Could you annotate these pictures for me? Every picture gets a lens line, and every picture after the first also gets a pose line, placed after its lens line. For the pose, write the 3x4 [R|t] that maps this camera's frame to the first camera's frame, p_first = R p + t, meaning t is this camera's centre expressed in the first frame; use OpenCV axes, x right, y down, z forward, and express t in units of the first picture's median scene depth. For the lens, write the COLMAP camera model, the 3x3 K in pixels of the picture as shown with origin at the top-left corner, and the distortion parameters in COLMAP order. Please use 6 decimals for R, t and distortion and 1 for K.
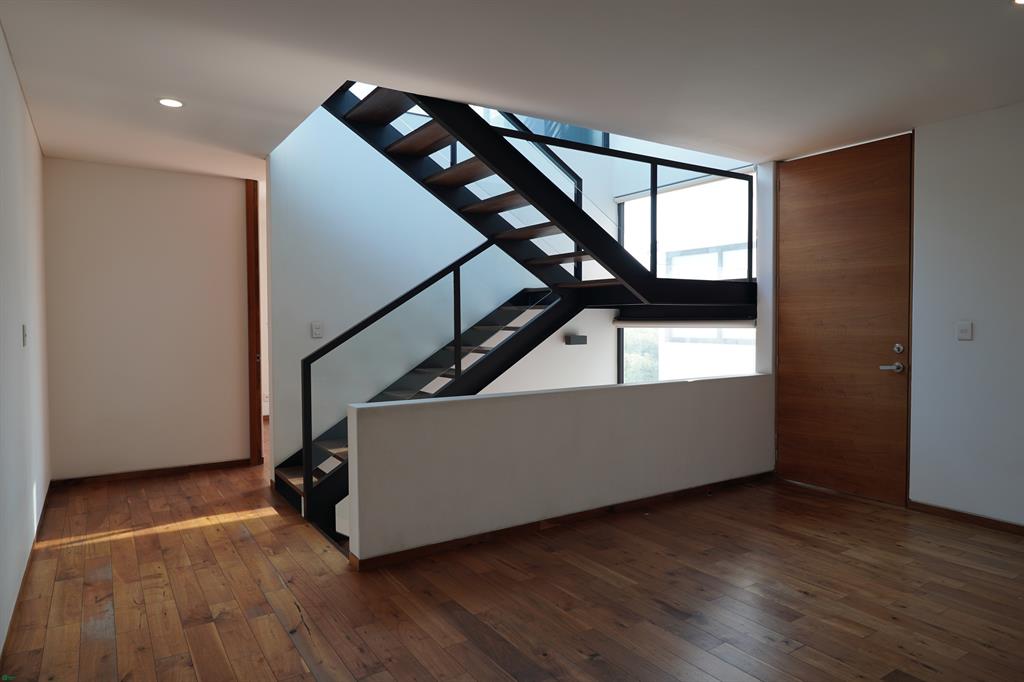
lens RADIAL K [[634.3, 0, 512.0], [0, 634.3, 341.0], [0, 0, 1]] dist [-0.019660, 0.012956]
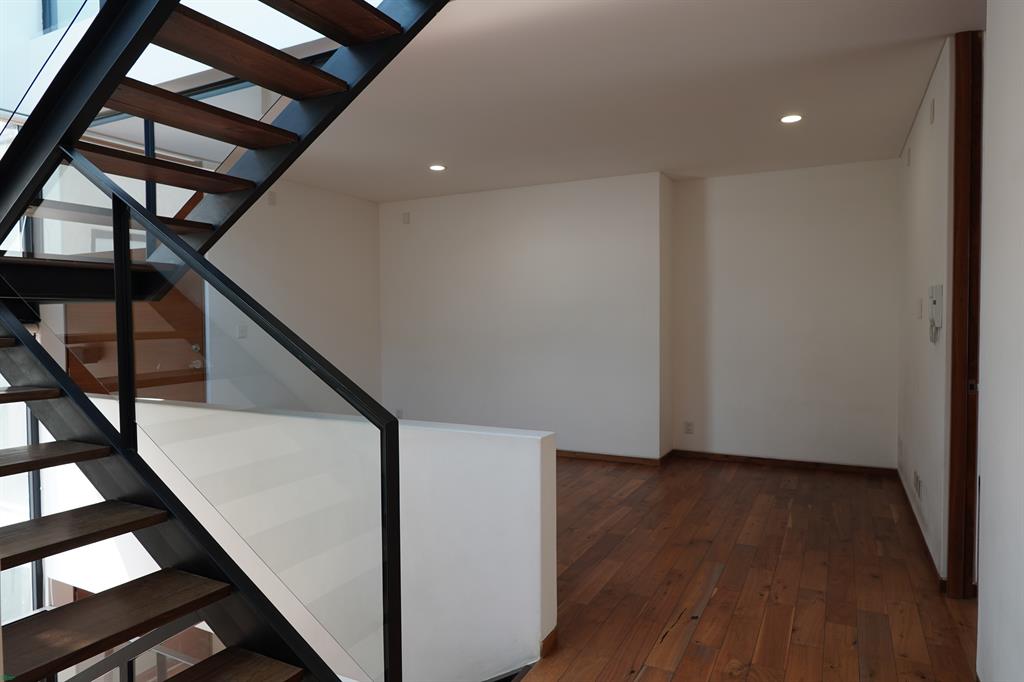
lens RADIAL K [[634.3, 0, 512.0], [0, 634.3, 341.0], [0, 0, 1]] dist [-0.019660, 0.012956]
pose [[-0.488680, -0.024338, 0.872124, -0.667148], [0.037339, 0.998112, 0.048776, -0.035406], [-0.871664, 0.056400, -0.486848, 1.059633]]
